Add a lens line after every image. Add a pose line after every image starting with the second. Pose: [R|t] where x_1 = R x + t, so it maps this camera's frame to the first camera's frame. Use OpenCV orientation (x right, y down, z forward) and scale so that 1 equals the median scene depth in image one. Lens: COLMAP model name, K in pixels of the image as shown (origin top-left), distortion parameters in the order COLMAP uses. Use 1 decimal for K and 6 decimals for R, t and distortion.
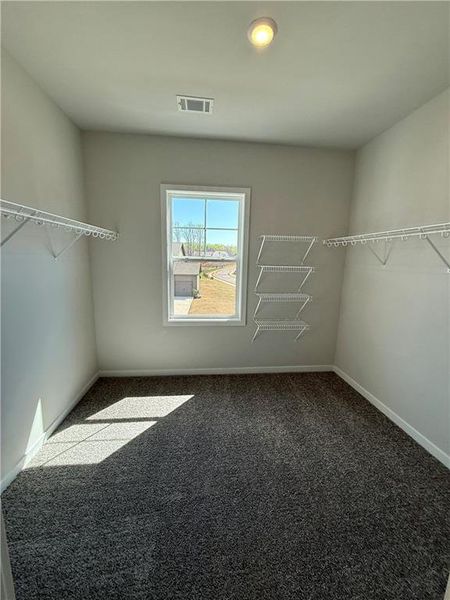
lens RADIAL K [[238.0, 0, 225.0], [0, 238.0, 300.0], [0, 0, 1]] dist [0.000492, -0.000005]
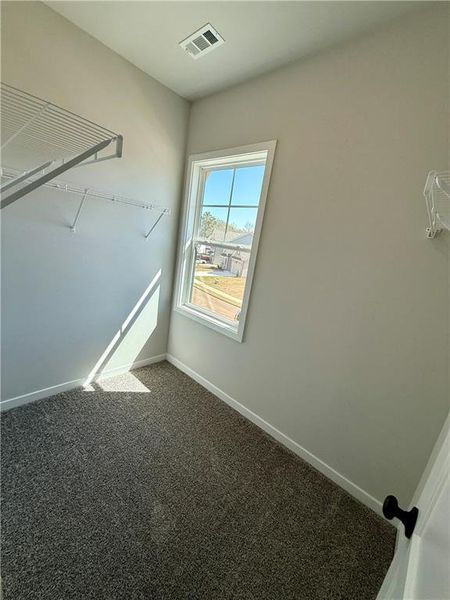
lens RADIAL K [[238.0, 0, 225.0], [0, 238.0, 300.0], [0, 0, 1]] dist [0.000492, -0.000005]
pose [[0.676085, 0.239985, -0.696646, 0.536405], [-0.241921, 0.965358, 0.097772, -0.075764], [0.695977, 0.102431, 0.710721, 0.466568]]
